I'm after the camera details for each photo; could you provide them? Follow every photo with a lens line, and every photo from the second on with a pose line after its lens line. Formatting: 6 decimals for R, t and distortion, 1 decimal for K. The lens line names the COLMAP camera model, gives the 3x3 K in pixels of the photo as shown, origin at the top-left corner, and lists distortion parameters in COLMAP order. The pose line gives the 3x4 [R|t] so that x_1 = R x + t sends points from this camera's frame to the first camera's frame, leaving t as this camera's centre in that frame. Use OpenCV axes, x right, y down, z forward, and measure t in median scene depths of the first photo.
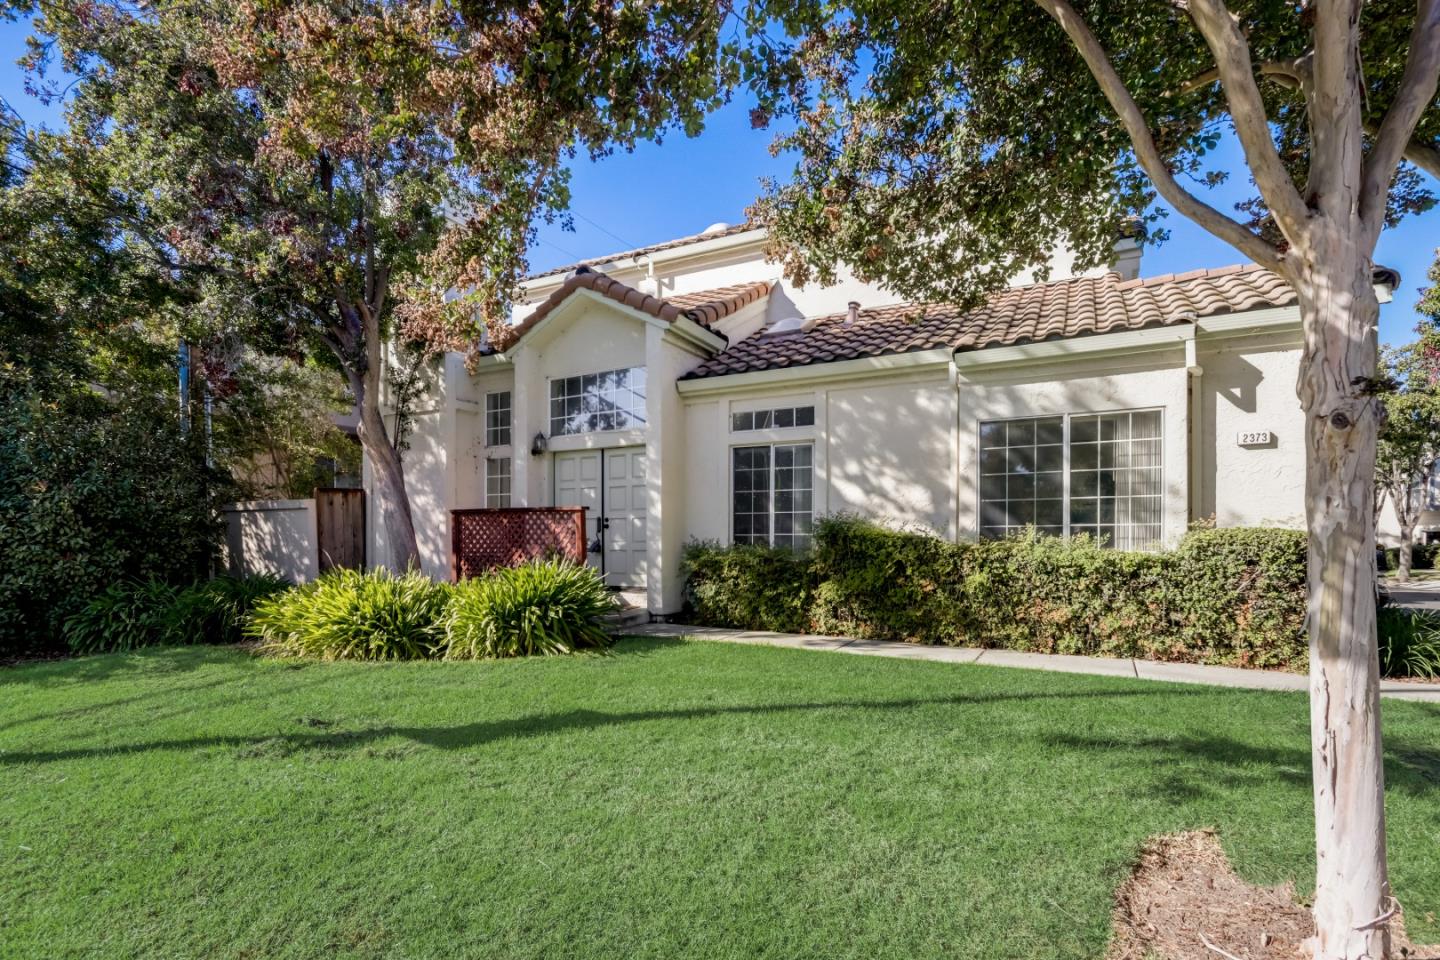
lens RADIAL K [[618.1, 0, 720.3], [0, 618.1, 531.7], [0, 0, 1]] dist [-0.012530, -0.000072]
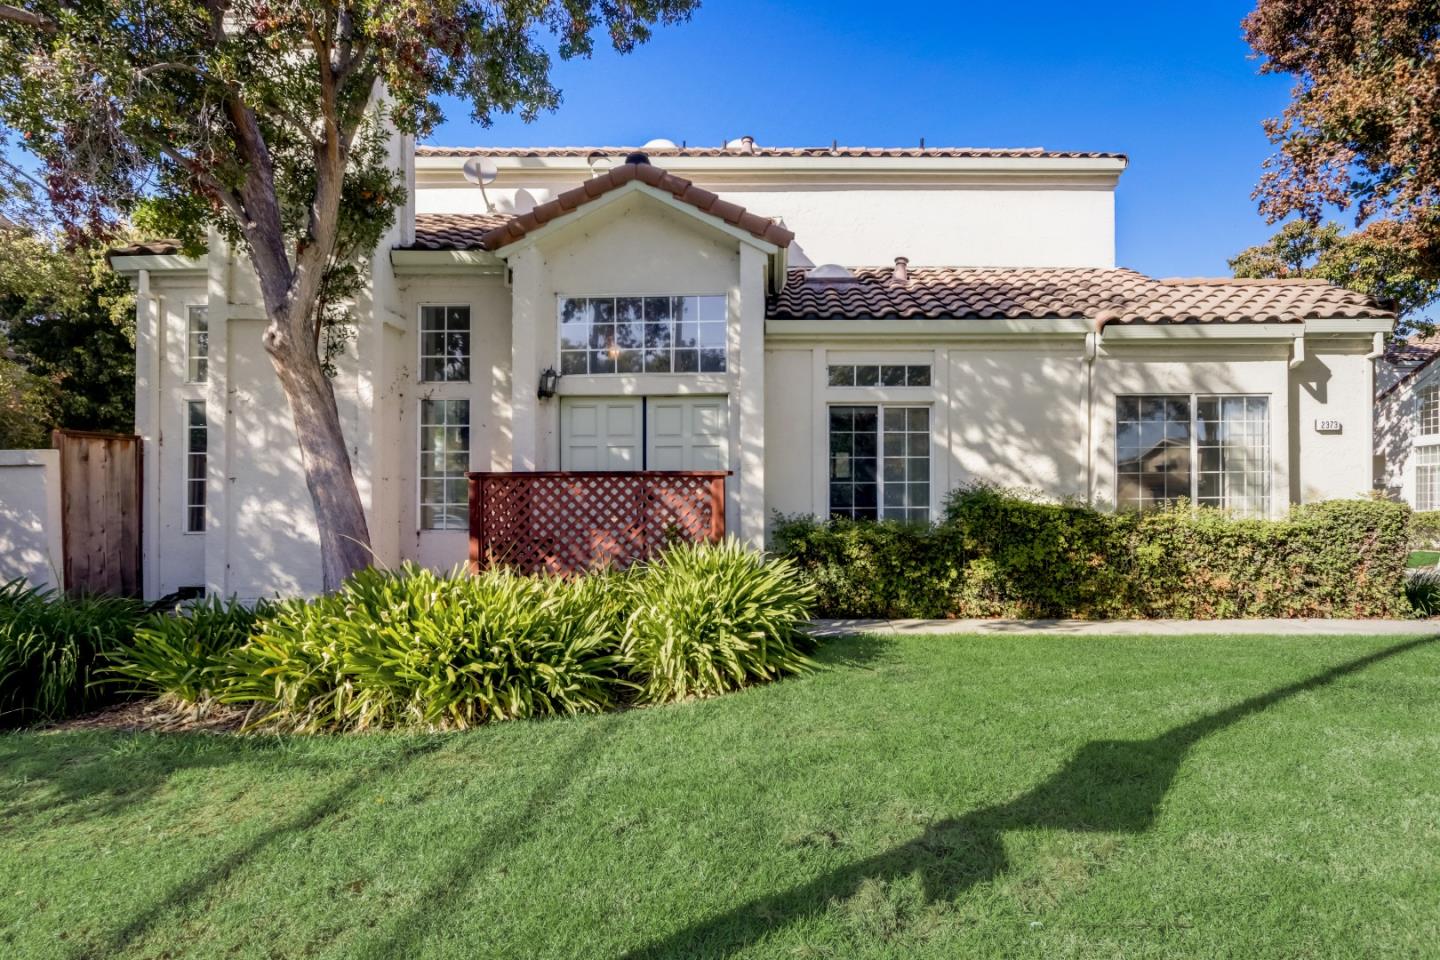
lens RADIAL K [[670.0, 0, 718.3], [0, 670.0, 491.0], [0, 0, 1]] dist [-0.015145, 0.000273]
pose [[0.901871, 0.006666, 0.431954, -0.597297], [0.001893, 0.999810, -0.019382, -0.001238], [-0.432002, 0.018297, 0.901687, 0.278581]]
